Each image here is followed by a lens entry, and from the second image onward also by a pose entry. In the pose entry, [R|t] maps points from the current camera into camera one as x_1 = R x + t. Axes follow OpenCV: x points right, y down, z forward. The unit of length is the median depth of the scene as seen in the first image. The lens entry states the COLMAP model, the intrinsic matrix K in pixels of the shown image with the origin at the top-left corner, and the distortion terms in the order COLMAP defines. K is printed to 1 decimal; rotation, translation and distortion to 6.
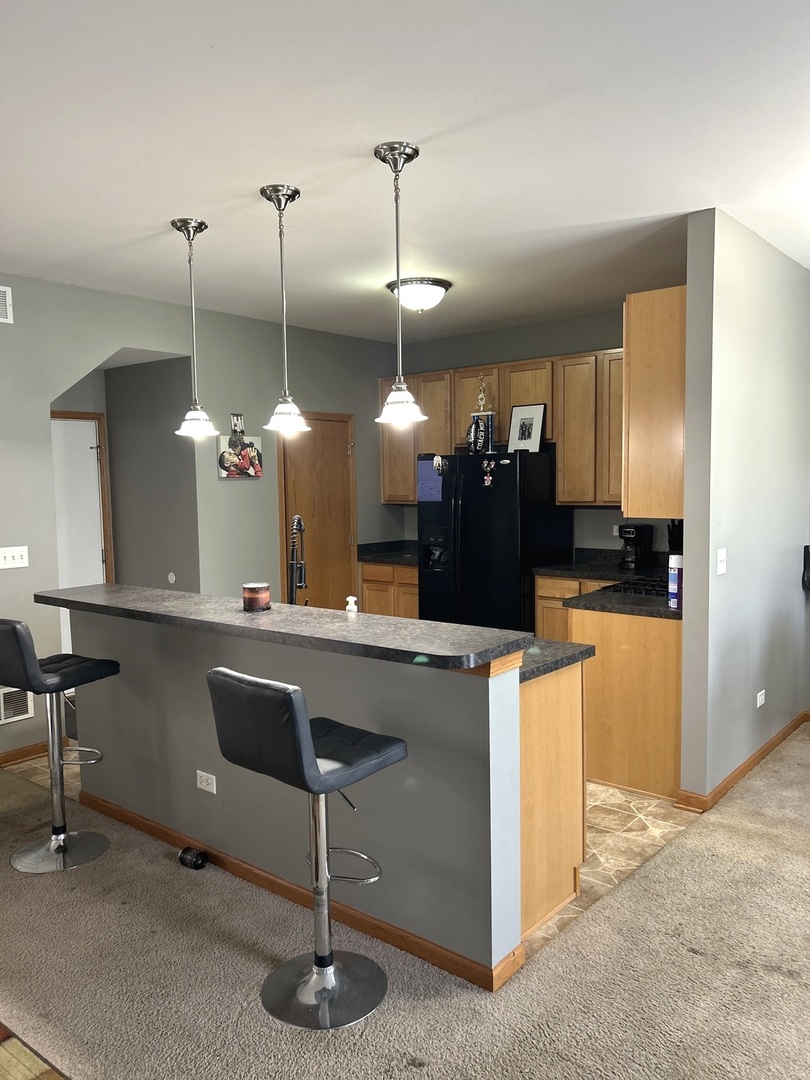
lens RADIAL K [[808.8, 0, 424.5], [0, 808.8, 540.5], [0, 0, 1]] dist [0.009208, -0.000228]
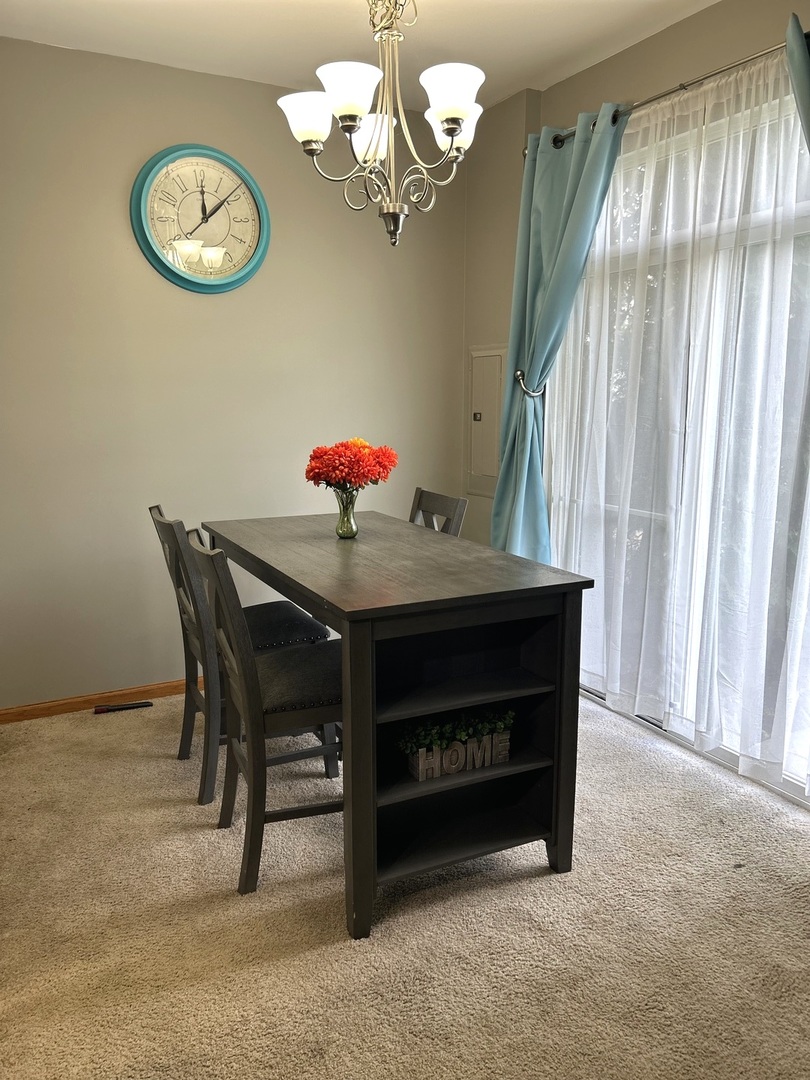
lens RADIAL K [[808.8, 0, 424.5], [0, 808.8, 540.5], [0, 0, 1]] dist [0.009208, -0.000228]
pose [[0.390054, -0.158964, 0.906967, 0.040883], [0.064417, 0.987283, 0.145337, -0.007051], [-0.918536, 0.001735, 0.395333, 0.535431]]
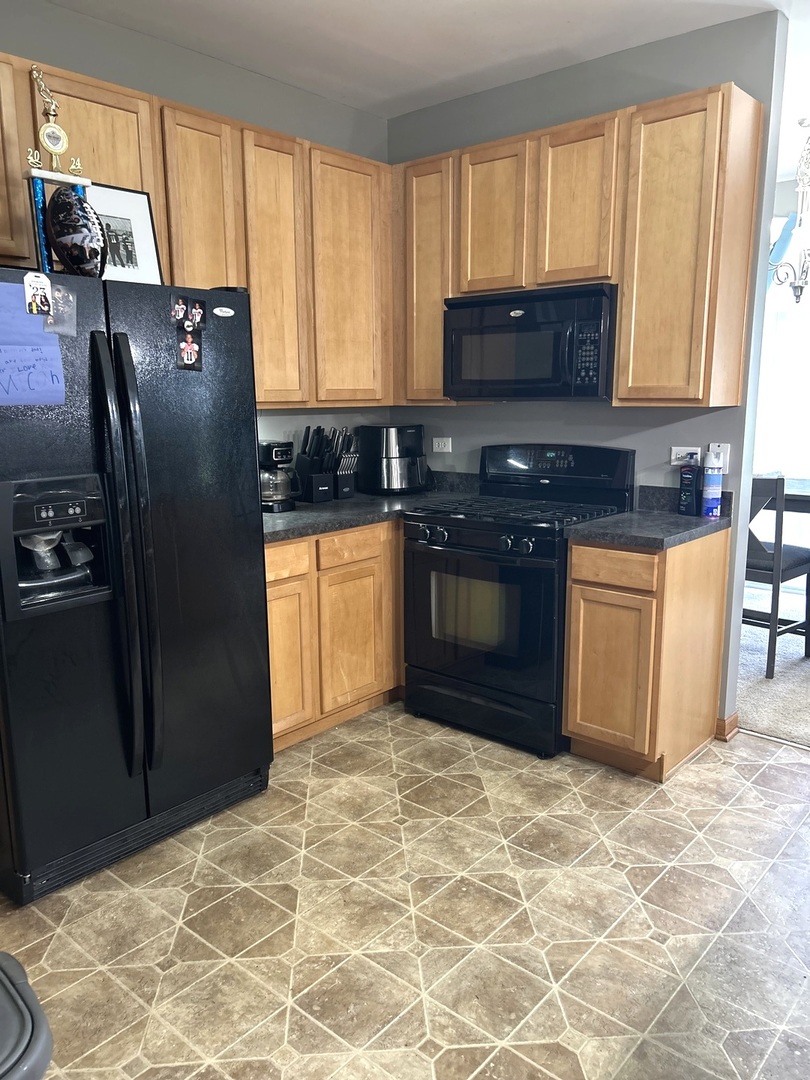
lens RADIAL K [[820.1, 0, 403.3], [0, 820.1, 546.9], [0, 0, 1]] dist [0.043150, -0.040195]
pose [[0.040249, -0.178498, 0.983117, -0.546602], [0.081735, 0.981205, 0.174805, -0.060058], [-0.995841, 0.073319, 0.054082, 1.300146]]
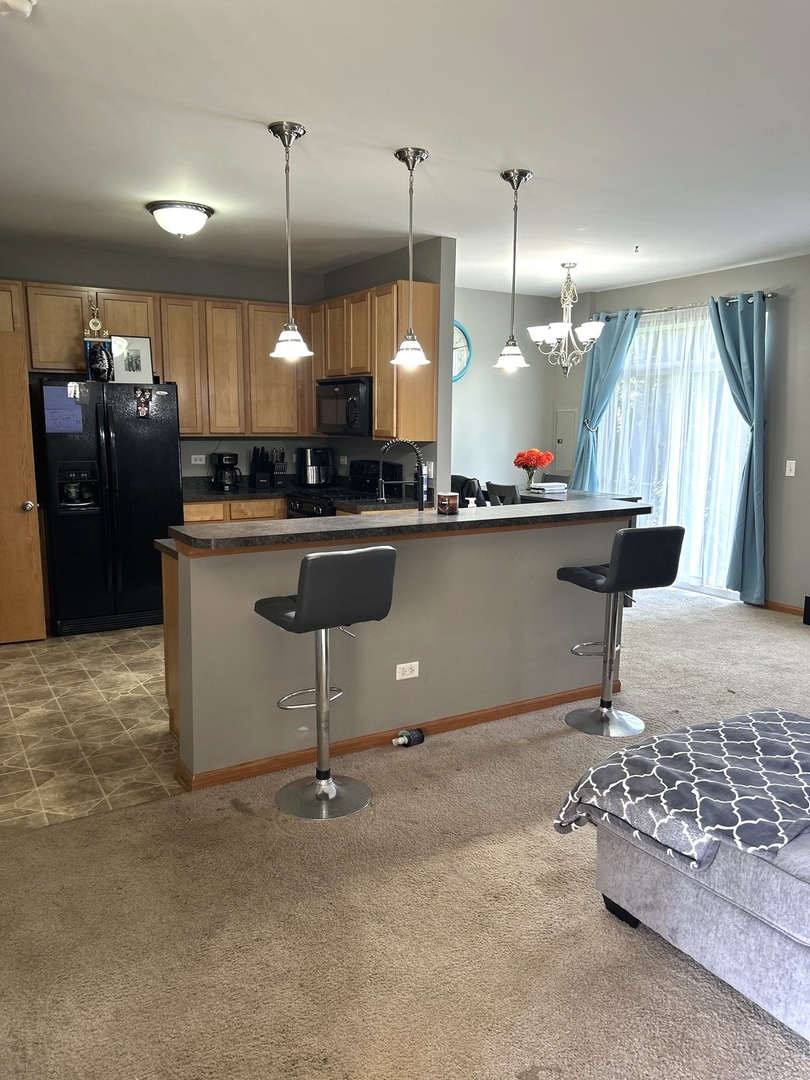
lens RADIAL K [[820.1, 0, 403.3], [0, 820.1, 546.9], [0, 0, 1]] dist [0.043150, -0.040195]
pose [[0.349383, -0.132366, 0.927583, -1.153276], [0.060561, 0.991091, 0.118618, -0.014680], [-0.935021, 0.014732, 0.354287, 0.512478]]
